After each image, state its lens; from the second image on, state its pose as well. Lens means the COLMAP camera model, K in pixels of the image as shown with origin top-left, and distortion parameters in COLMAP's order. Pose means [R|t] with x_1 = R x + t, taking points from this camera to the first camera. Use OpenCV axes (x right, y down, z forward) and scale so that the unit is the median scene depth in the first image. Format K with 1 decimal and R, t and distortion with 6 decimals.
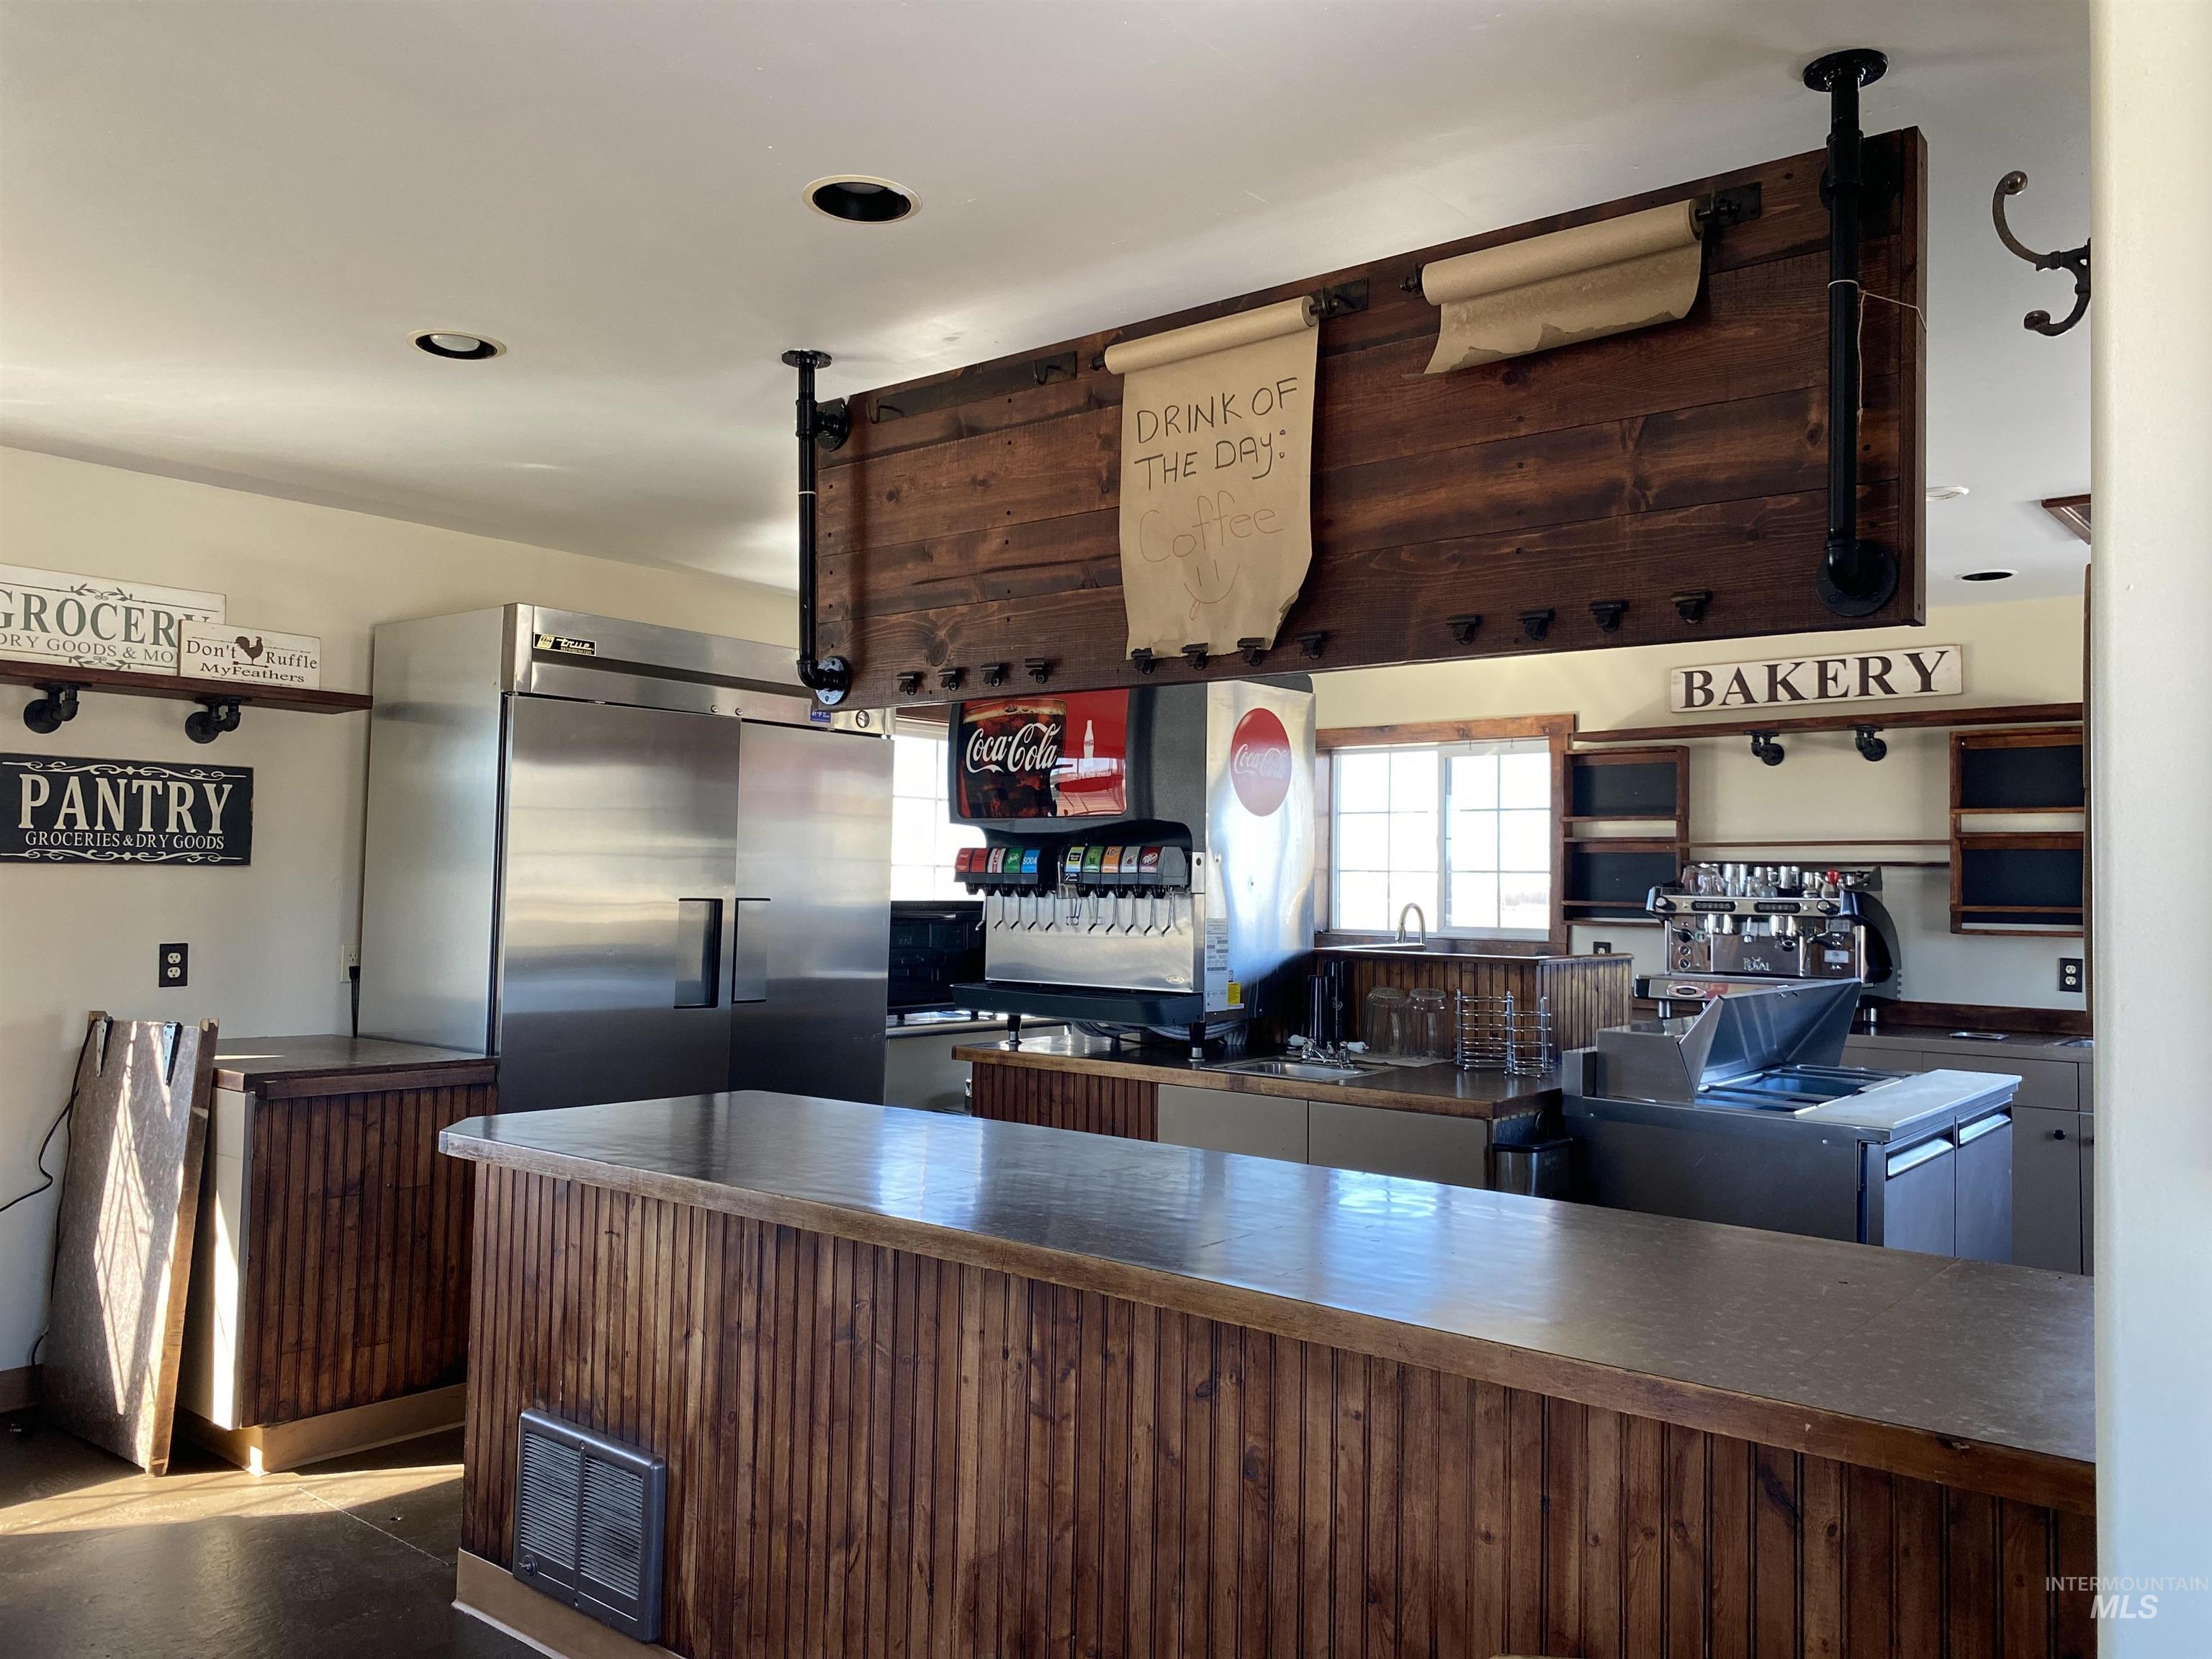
lens RADIAL K [[1683.0, 0, 1115.1], [0, 1683.0, 828.5], [0, 0, 1]] dist [0.047572, -0.056968]
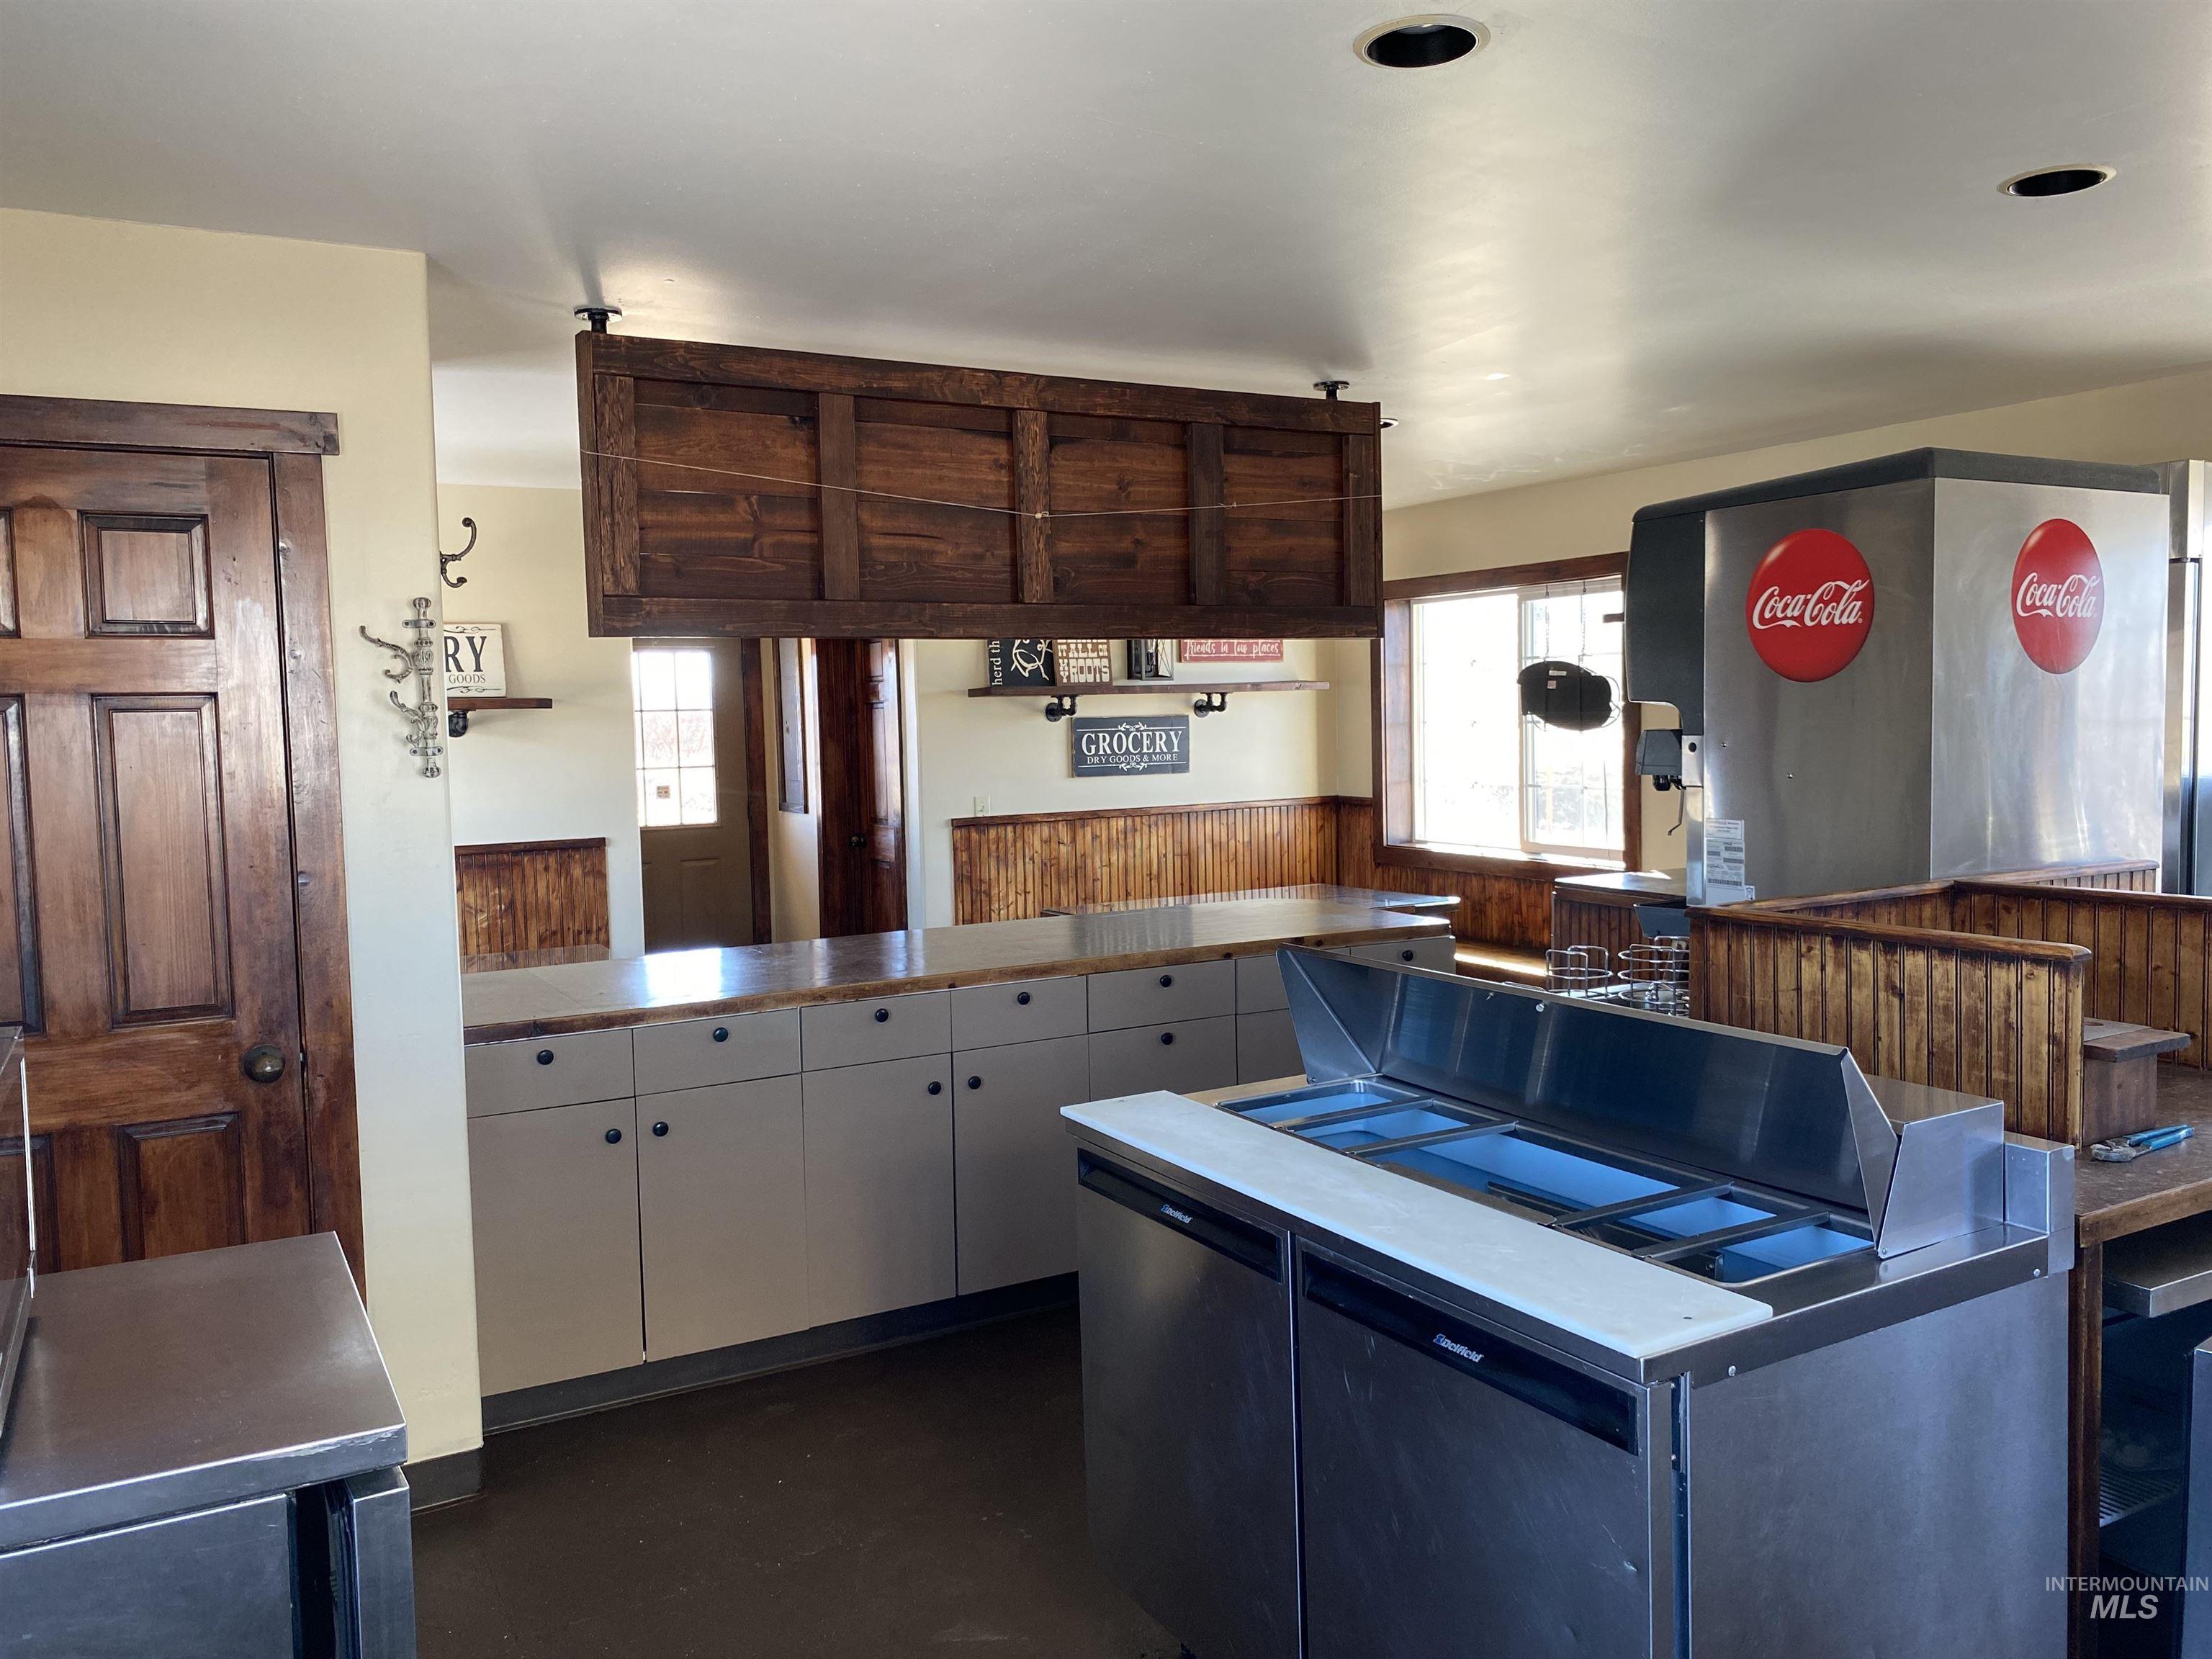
lens RADIAL K [[1683.0, 0, 1111.6], [0, 1683.0, 831.4], [0, 0, 1]] dist [0.047572, -0.056968]
pose [[-0.368494, 0.058233, -0.927805, 0.943819], [0.041474, 0.998072, 0.046172, 0.011825], [0.928705, -0.021466, -0.370198, 1.065425]]
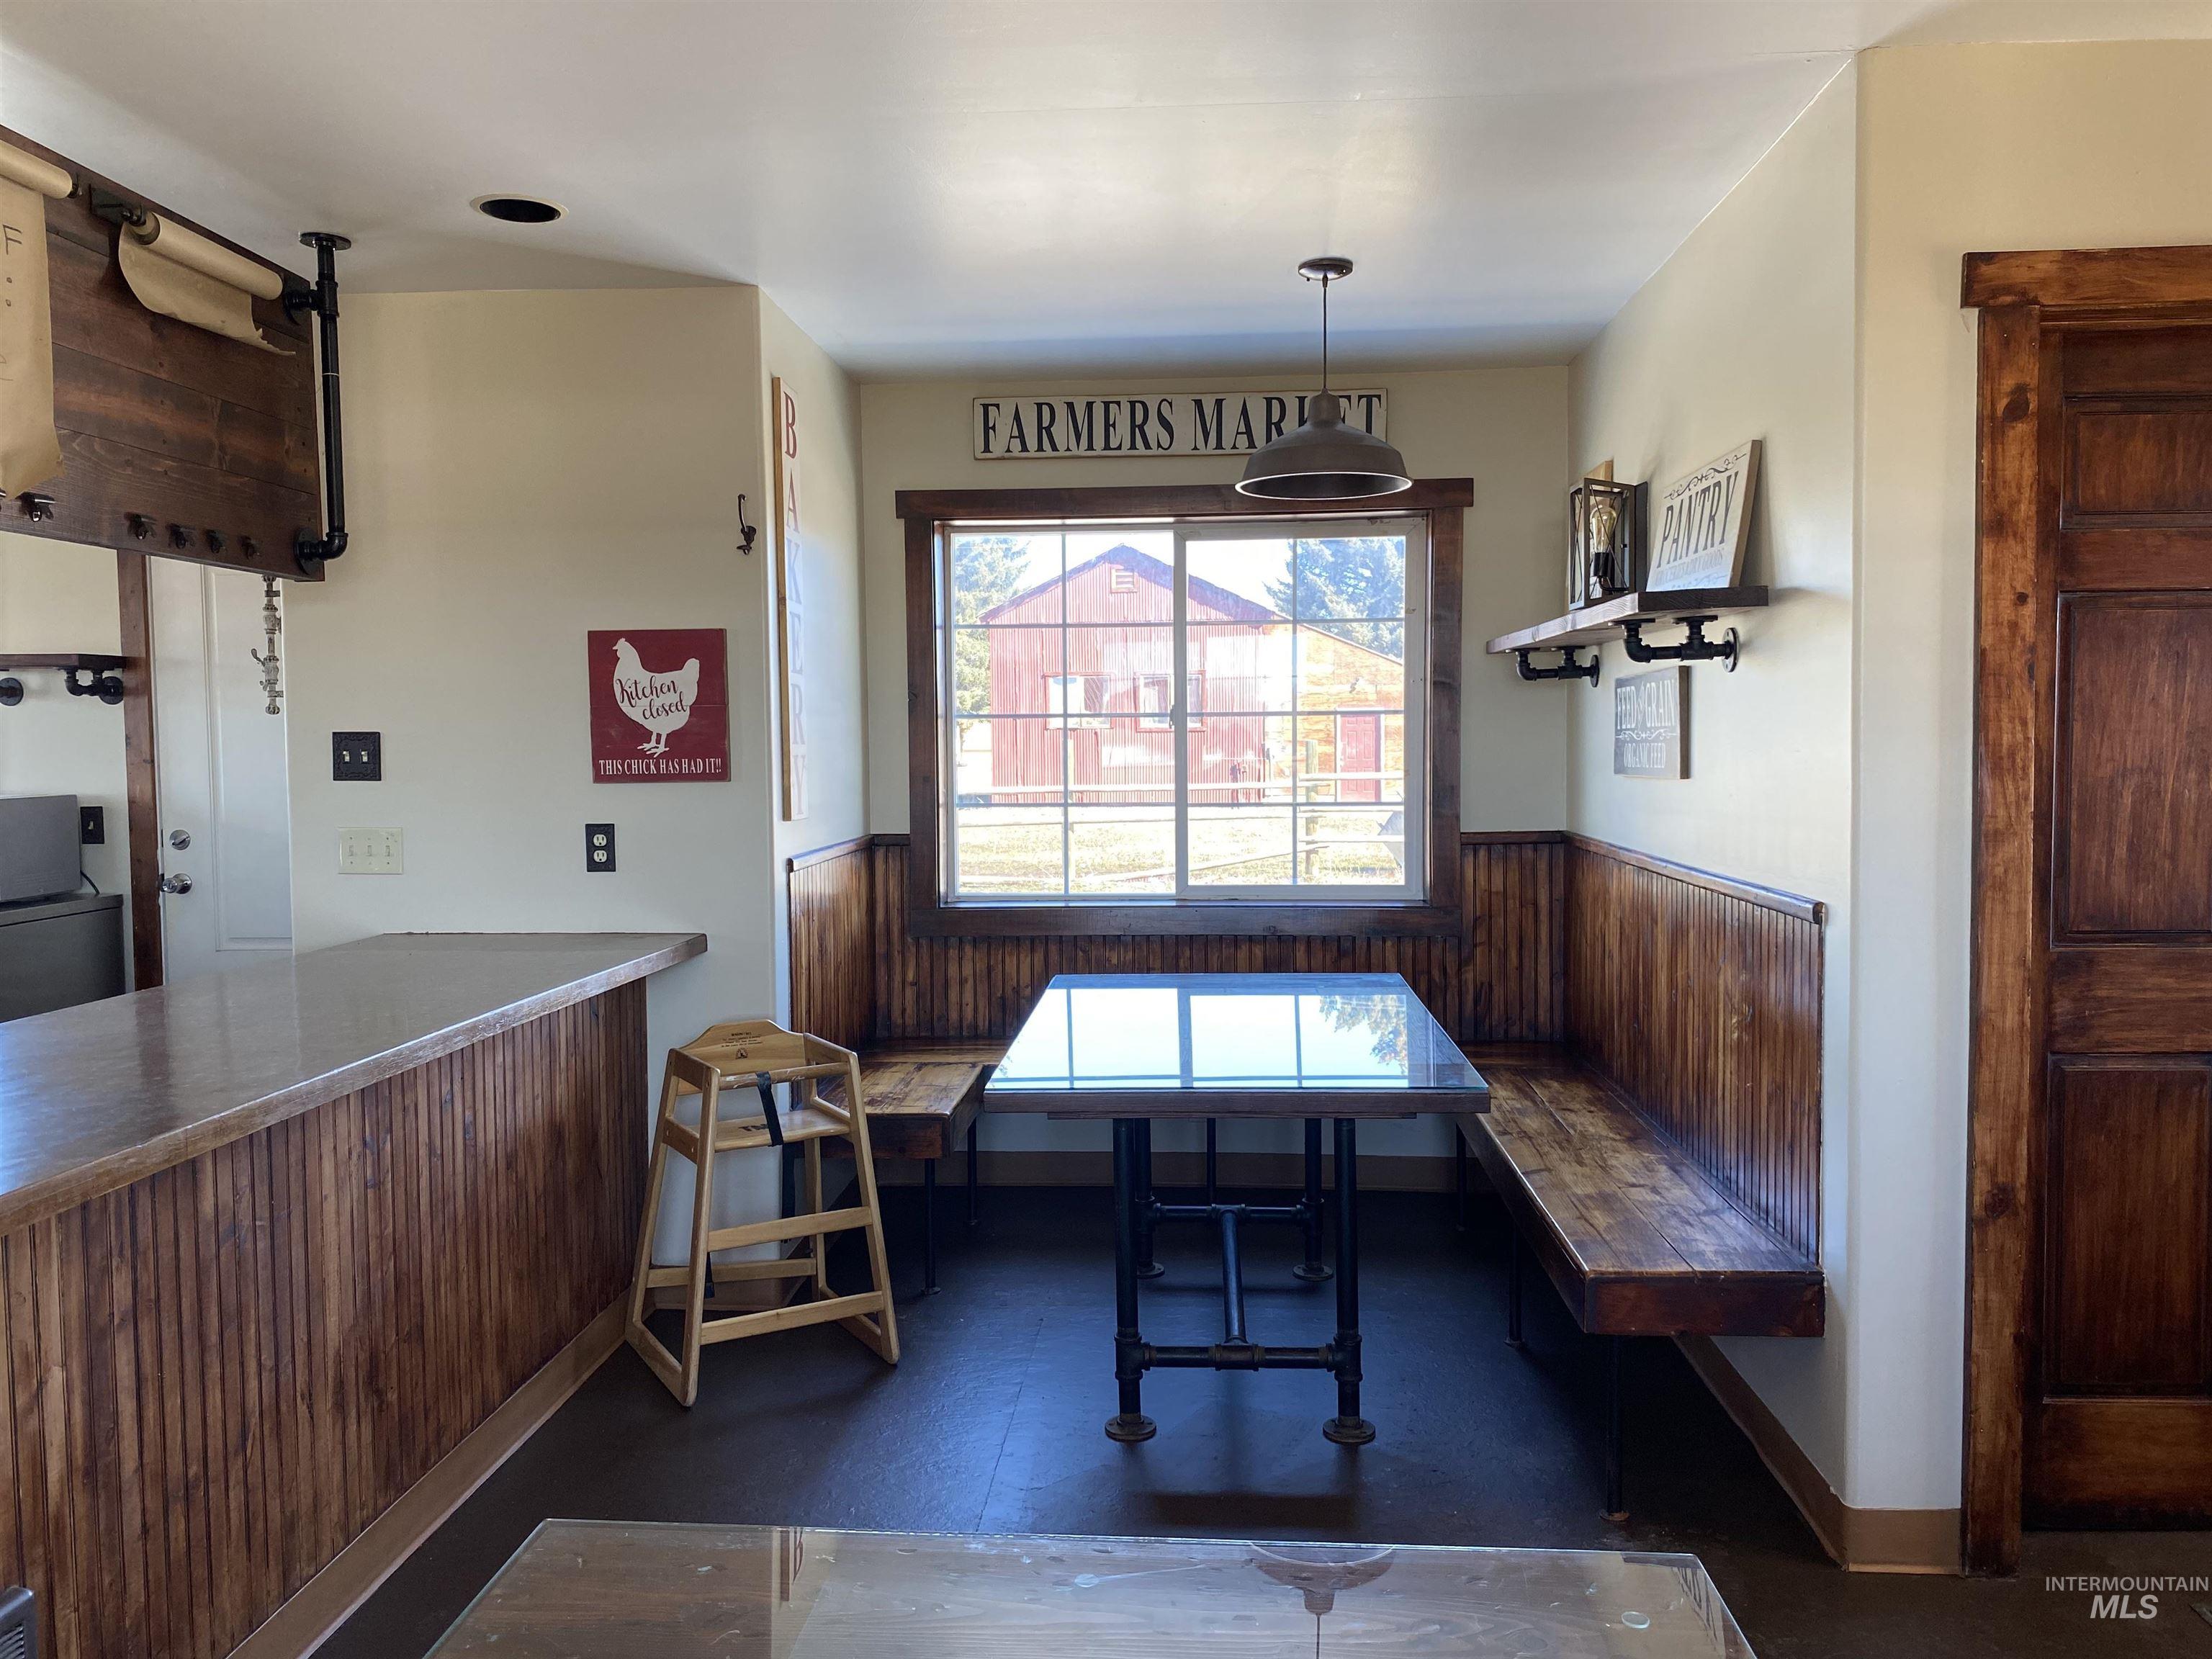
lens RADIAL K [[1683.0, 0, 1113.5], [0, 1683.0, 832.9], [0, 0, 1]] dist [0.047572, -0.056968]
pose [[-0.582796, -0.057163, 0.810605, -0.699216], [-0.028684, 0.998348, 0.049780, 0.010981], [-0.812112, 0.005760, -0.583473, 0.676903]]
